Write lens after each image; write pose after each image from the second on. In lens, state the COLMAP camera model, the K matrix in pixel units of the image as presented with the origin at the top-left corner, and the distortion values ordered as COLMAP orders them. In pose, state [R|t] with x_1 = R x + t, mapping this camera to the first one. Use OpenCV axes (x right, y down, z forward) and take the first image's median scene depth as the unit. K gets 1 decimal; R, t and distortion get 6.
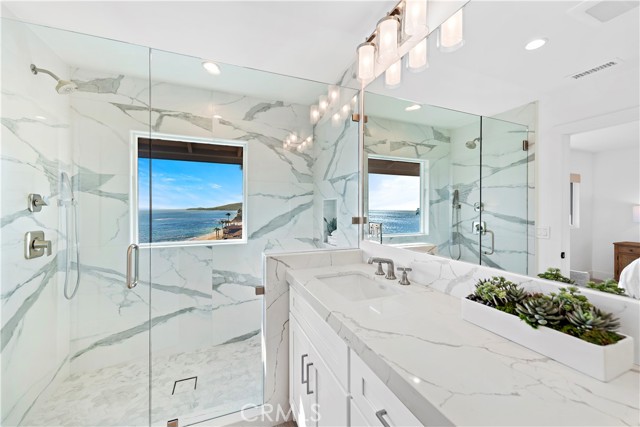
lens RADIAL K [[253.4, 0, 322.3], [0, 253.4, 214.2], [0, 0, 1]] dist [0.012064, -0.000524]
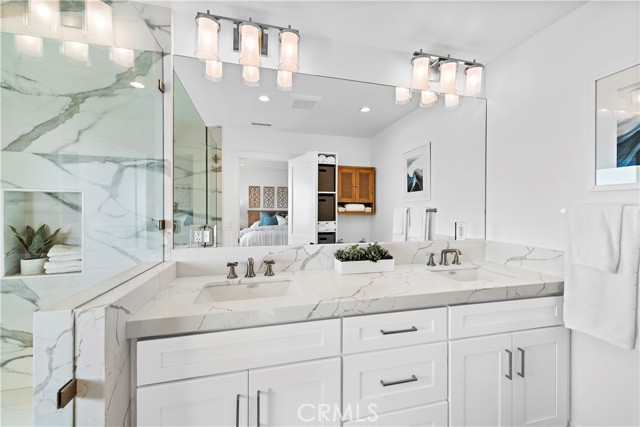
lens RADIAL K [[253.4, 0, 322.3], [0, 253.4, 214.2], [0, 0, 1]] dist [0.012064, -0.000524]
pose [[0.134165, -0.021660, 0.990722, -0.717429], [0.013615, 0.999707, 0.020013, -0.018662], [-0.990865, 0.010804, 0.134421, 0.563622]]
